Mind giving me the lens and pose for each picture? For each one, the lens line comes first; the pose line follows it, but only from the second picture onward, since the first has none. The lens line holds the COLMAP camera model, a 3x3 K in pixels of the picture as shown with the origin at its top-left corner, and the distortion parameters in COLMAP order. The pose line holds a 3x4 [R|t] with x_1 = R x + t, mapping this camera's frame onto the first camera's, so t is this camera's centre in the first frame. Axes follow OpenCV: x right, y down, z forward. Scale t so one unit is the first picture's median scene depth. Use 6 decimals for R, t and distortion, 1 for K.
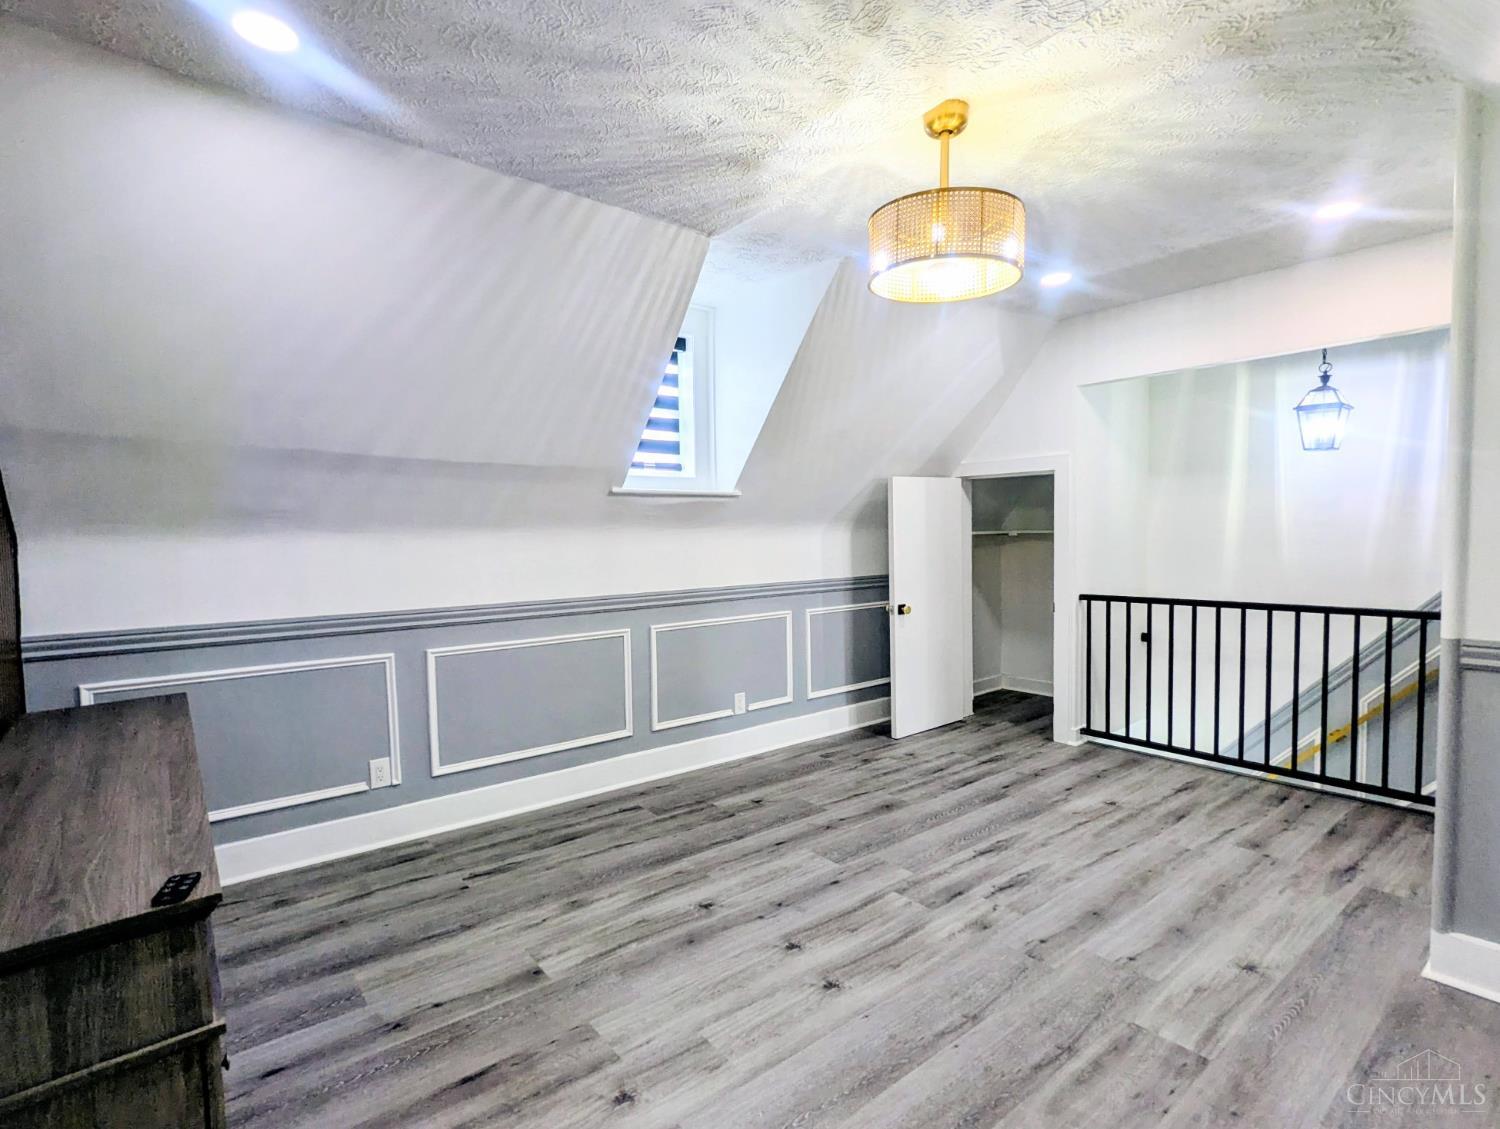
lens RADIAL K [[724.3, 0, 742.0], [0, 724.3, 563.5], [0, 0, 1]] dist [0.003848, 0.001789]
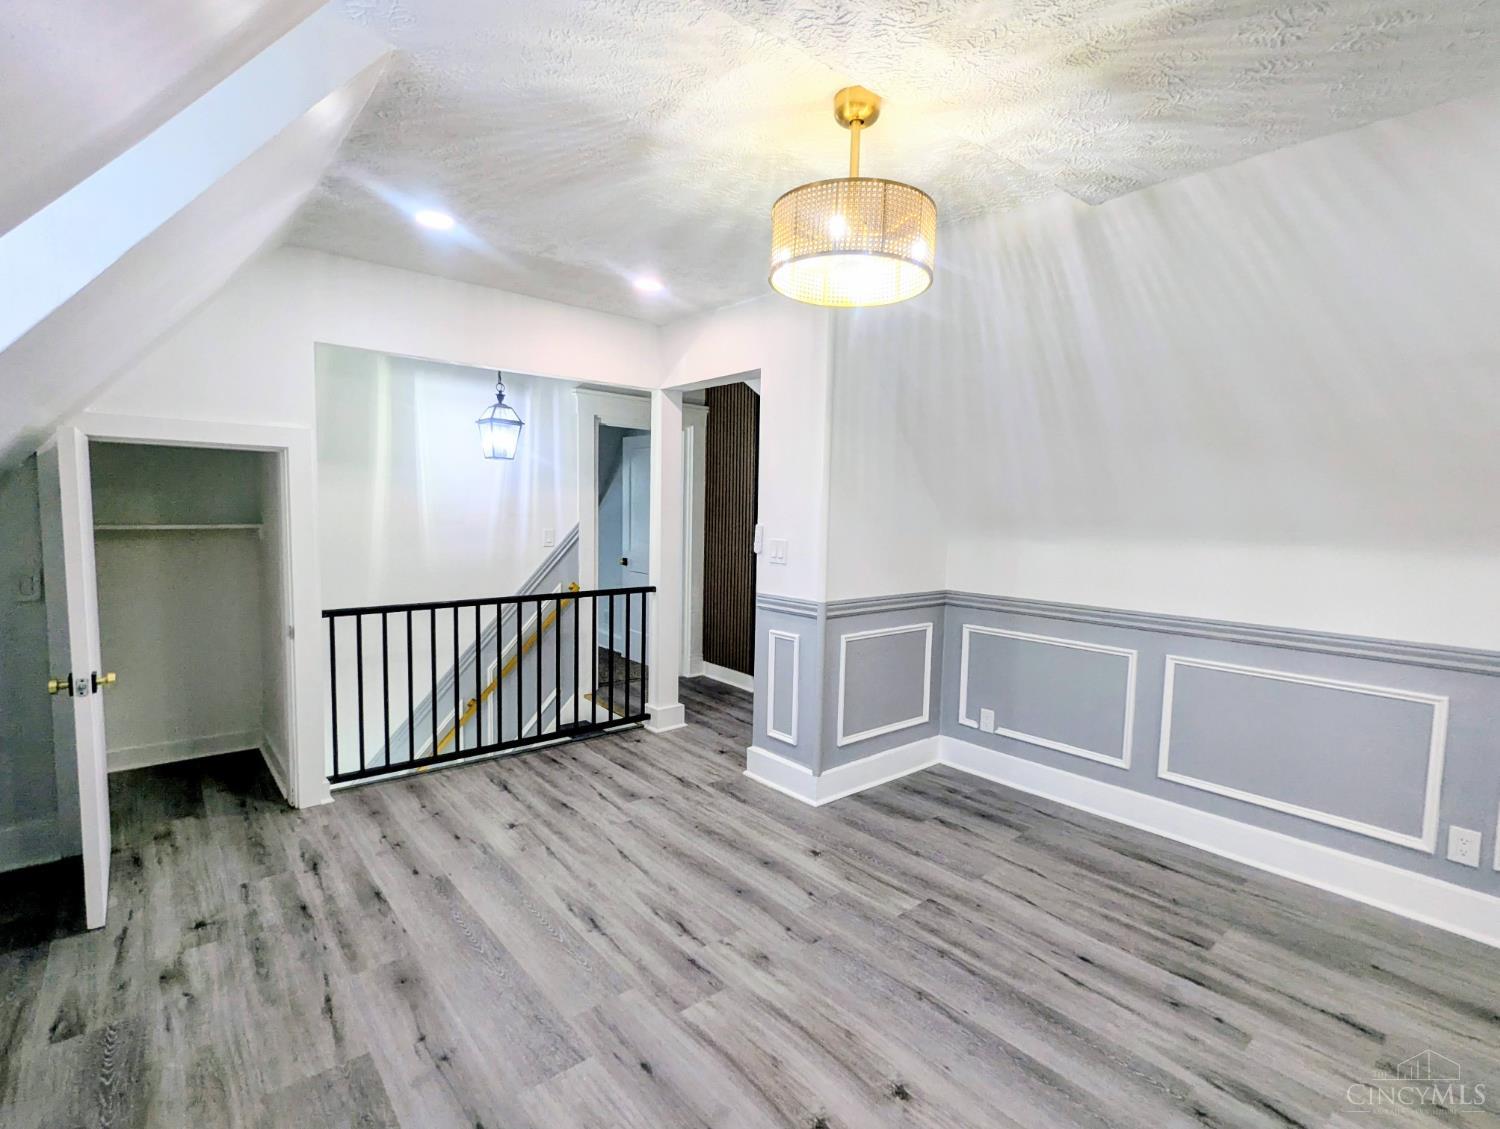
lens RADIAL K [[724.3, 0, 742.3], [0, 724.3, 572.2], [0, 0, 1]] dist [0.003848, 0.001789]
pose [[-0.020761, -0.069875, 0.997340, -0.414406], [0.024194, 0.997227, 0.070371, -0.055671], [-0.999492, 0.025590, -0.019013, 0.722878]]
